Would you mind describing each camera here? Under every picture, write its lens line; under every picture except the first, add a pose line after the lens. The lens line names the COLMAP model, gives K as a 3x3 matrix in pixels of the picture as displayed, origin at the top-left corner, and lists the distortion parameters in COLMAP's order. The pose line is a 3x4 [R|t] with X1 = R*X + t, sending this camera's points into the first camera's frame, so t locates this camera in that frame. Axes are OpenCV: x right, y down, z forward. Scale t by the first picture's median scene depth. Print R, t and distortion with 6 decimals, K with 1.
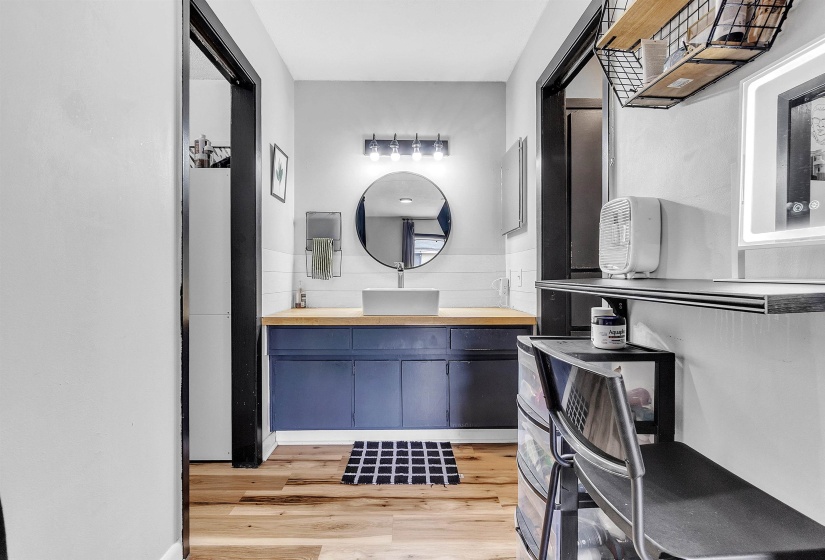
lens RADIAL K [[358.7, 0, 406.2], [0, 358.7, 279.6], [0, 0, 1]] dist [-0.001943, 0.000189]
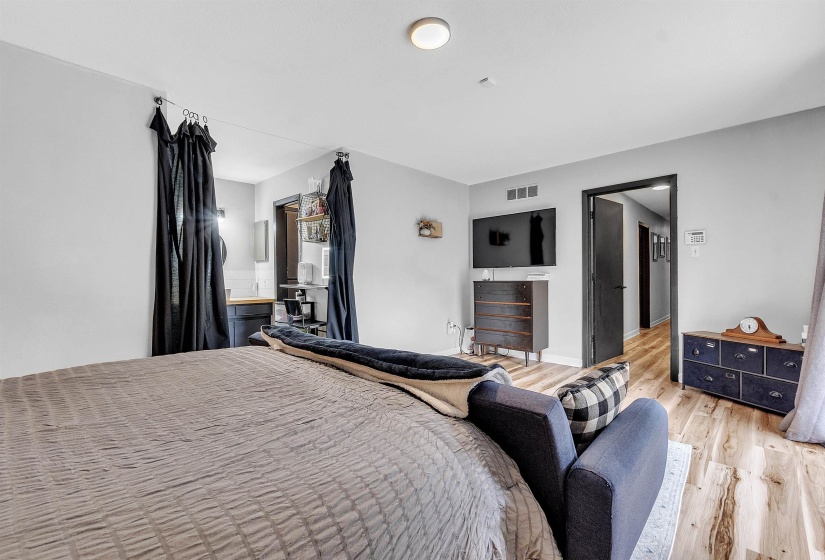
lens RADIAL K [[358.7, 0, 406.2], [0, 358.7, 279.6], [0, 0, 1]] dist [-0.001943, 0.000189]
pose [[0.703623, -0.010053, 0.710503, -0.581123], [0.005323, 0.999946, 0.008876, -0.032735], [-0.710554, -0.002463, 0.703639, -1.067503]]
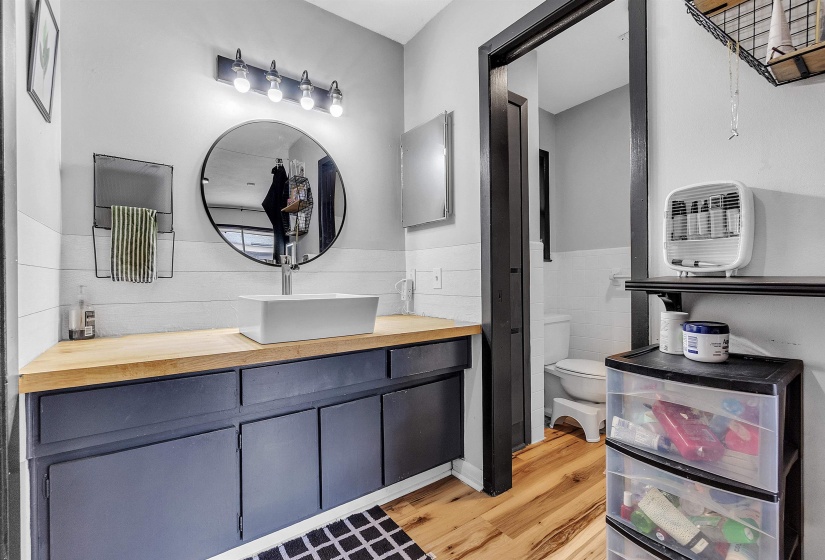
lens RADIAL K [[357.6, 0, 396.4], [0, 357.6, 281.8], [0, 0, 1]] dist [-0.001050, -0.000075]
pose [[0.820082, -0.007730, 0.572194, -0.227903], [0.008982, 0.999959, 0.000637, 0.001227], [-0.572176, 0.004617, 0.820118, 0.338956]]
